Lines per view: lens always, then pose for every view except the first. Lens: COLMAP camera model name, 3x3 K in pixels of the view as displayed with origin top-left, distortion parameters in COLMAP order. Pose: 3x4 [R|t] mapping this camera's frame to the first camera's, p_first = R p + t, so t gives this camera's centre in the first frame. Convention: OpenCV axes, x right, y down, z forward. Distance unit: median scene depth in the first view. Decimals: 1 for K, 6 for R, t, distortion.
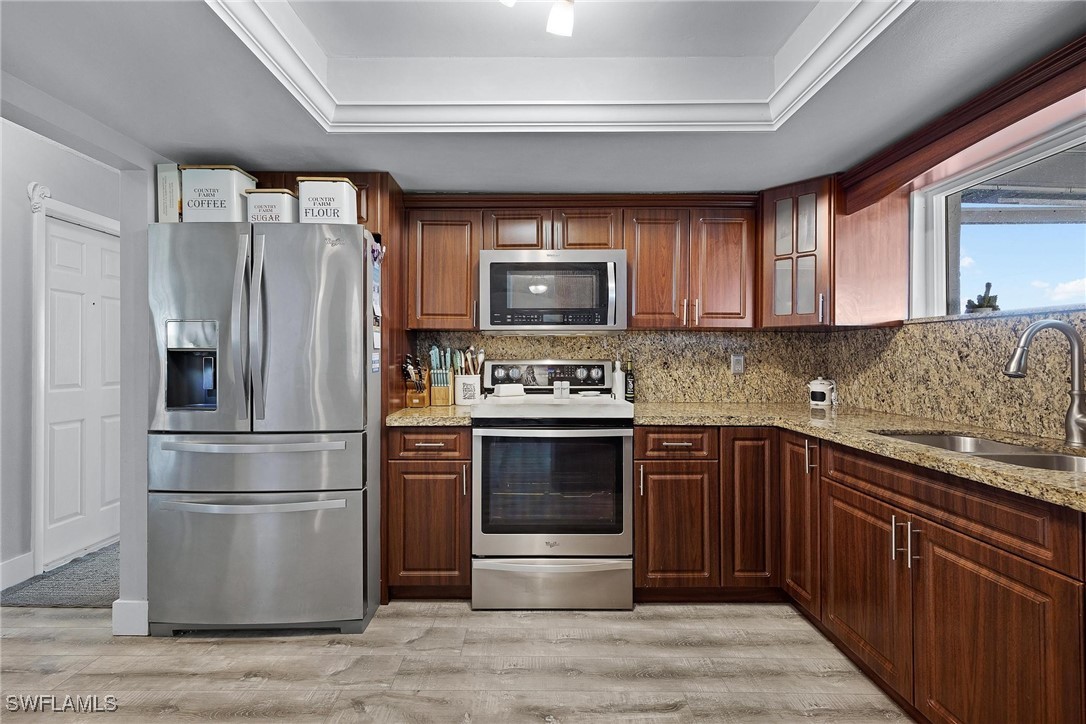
lens RADIAL K [[462.2, 0, 528.5], [0, 462.2, 354.4], [0, 0, 1]] dist [0.002872, 0.000676]
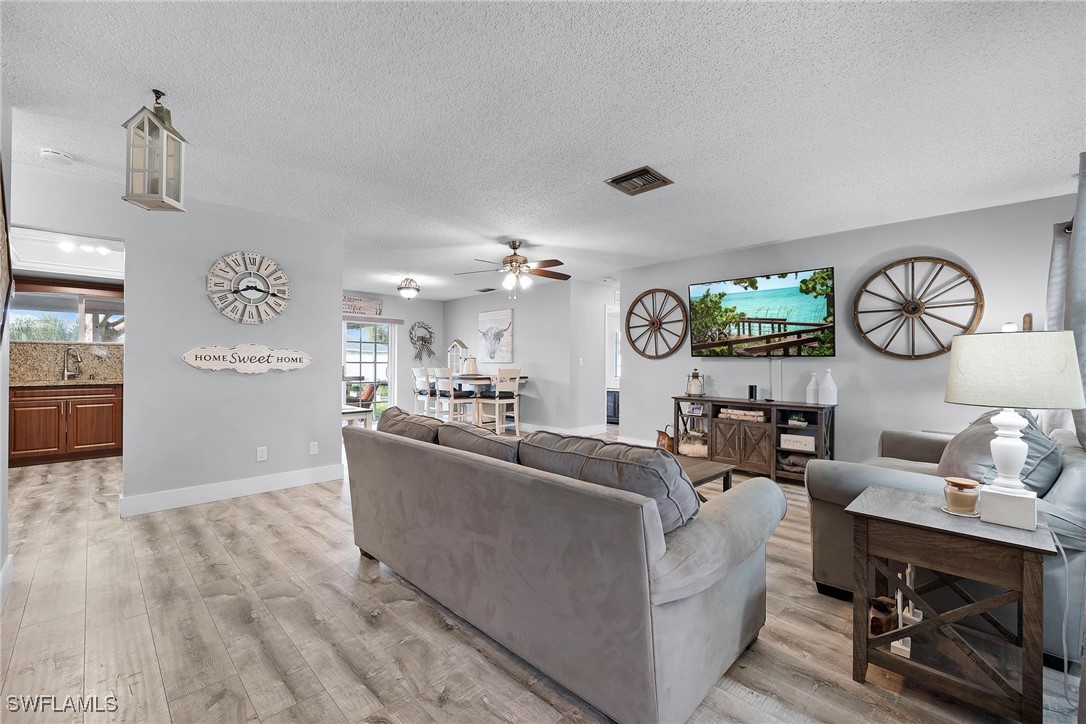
lens RADIAL K [[462.2, 0, 552.7], [0, 462.2, 363.5], [0, 0, 1]] dist [0.002872, 0.000676]
pose [[-0.724620, 0.000391, 0.689149, -2.916403], [-0.005709, 0.999962, -0.006570, 0.042655], [-0.689125, -0.008695, -0.724590, 0.684518]]
